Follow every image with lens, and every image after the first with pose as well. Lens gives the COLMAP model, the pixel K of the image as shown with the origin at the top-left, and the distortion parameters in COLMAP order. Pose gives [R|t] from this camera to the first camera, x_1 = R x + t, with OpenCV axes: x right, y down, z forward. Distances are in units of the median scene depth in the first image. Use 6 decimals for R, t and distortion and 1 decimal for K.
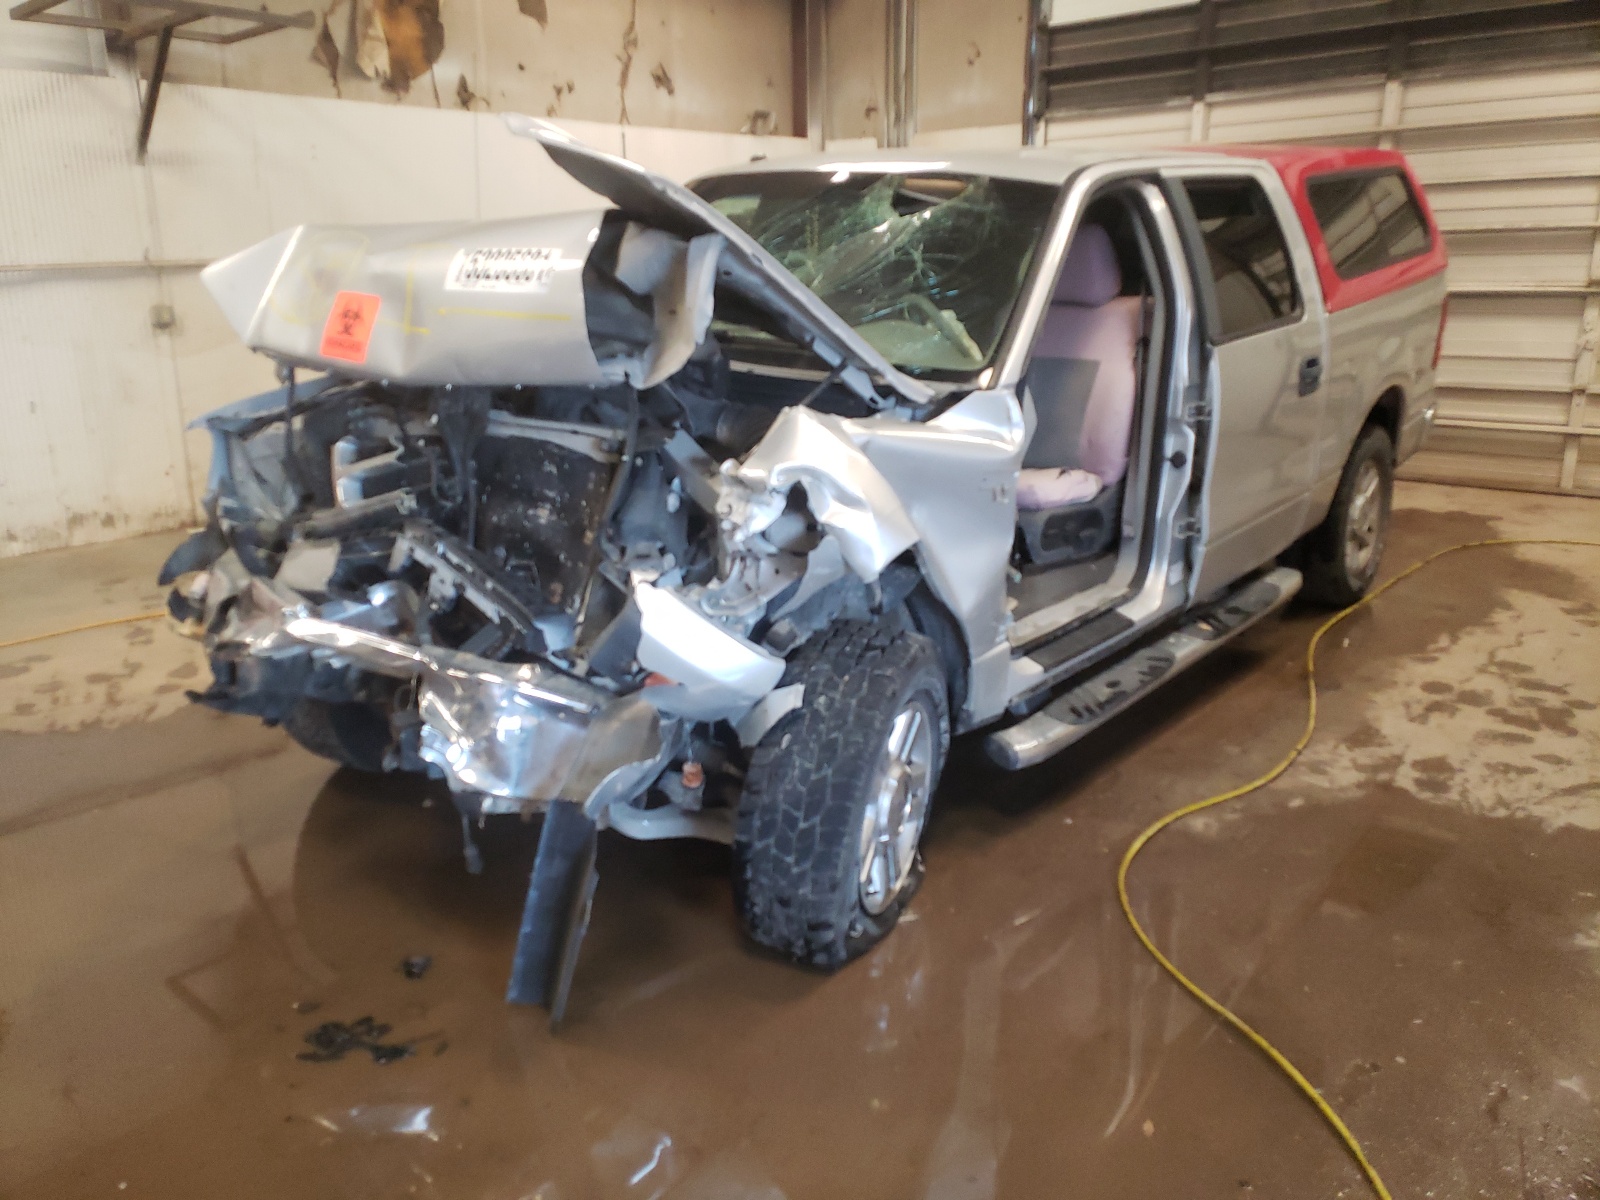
lens RADIAL K [[1266.8, 0, 787.3], [0, 1266.8, 597.1], [0, 0, 1]] dist [0.014551, 0.008157]
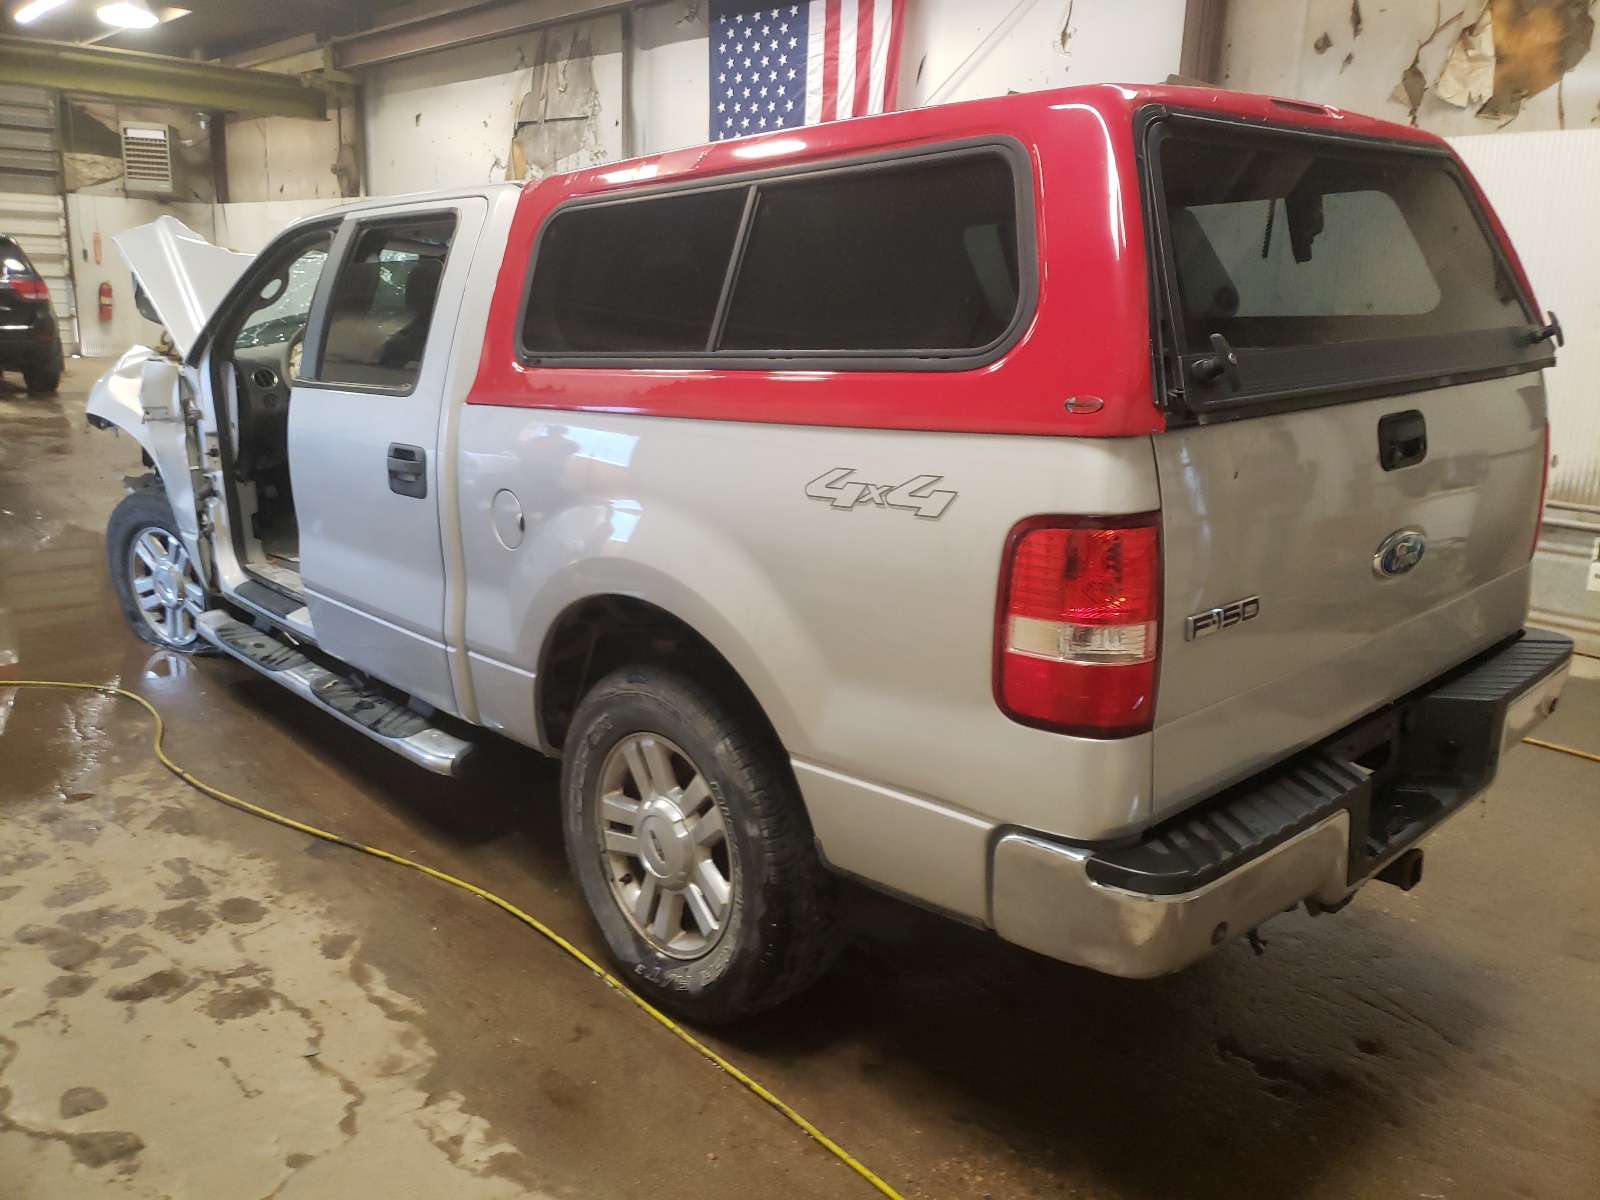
lens RADIAL K [[1266.8, 0, 786.2], [0, 1266.8, 598.8], [0, 0, 1]] dist [0.014551, 0.008157]
pose [[-0.136976, 0.255390, -0.957086, 1.145447], [-0.294019, 0.912169, 0.285484, -0.398074], [0.945934, 0.320506, -0.049855, 1.308632]]
